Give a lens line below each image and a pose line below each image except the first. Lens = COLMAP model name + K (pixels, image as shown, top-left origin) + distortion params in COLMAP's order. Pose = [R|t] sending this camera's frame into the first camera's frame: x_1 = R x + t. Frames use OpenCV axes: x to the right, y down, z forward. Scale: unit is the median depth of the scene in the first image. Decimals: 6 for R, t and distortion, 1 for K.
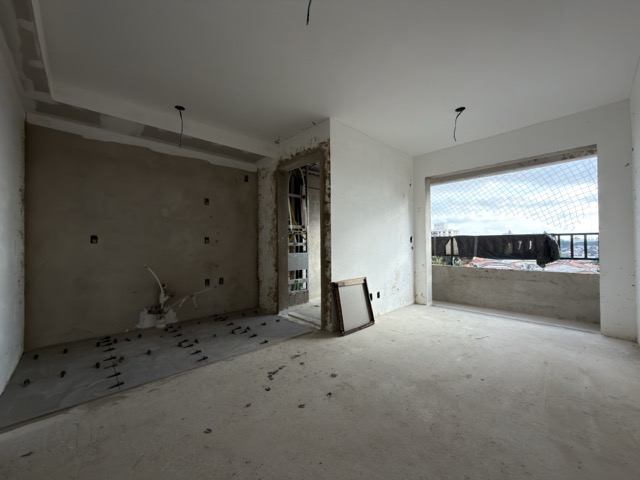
lens RADIAL K [[257.4, 0, 320.2], [0, 257.4, 240.8], [0, 0, 1]] dist [0.000124, 0.000163]
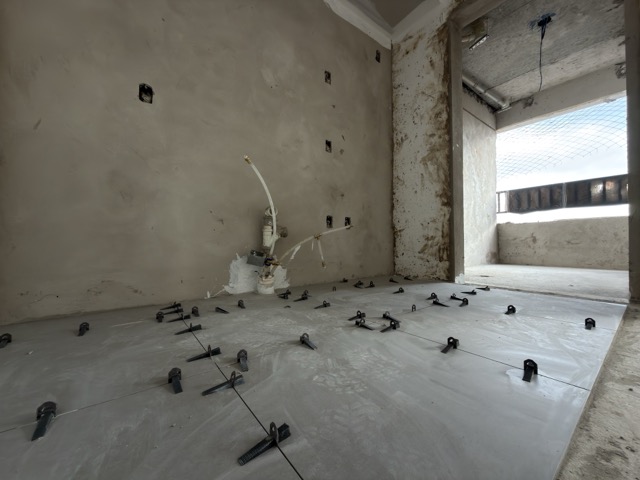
lens RADIAL K [[257.4, 0, 320.0], [0, 257.4, 240.4], [0, 0, 1]] dist [0.000124, 0.000163]
pose [[0.995054, 0.000034, -0.099338, -0.406561], [0.000965, 0.999949, 0.010005, 0.198233], [0.099333, -0.010051, 0.995003, 0.443215]]
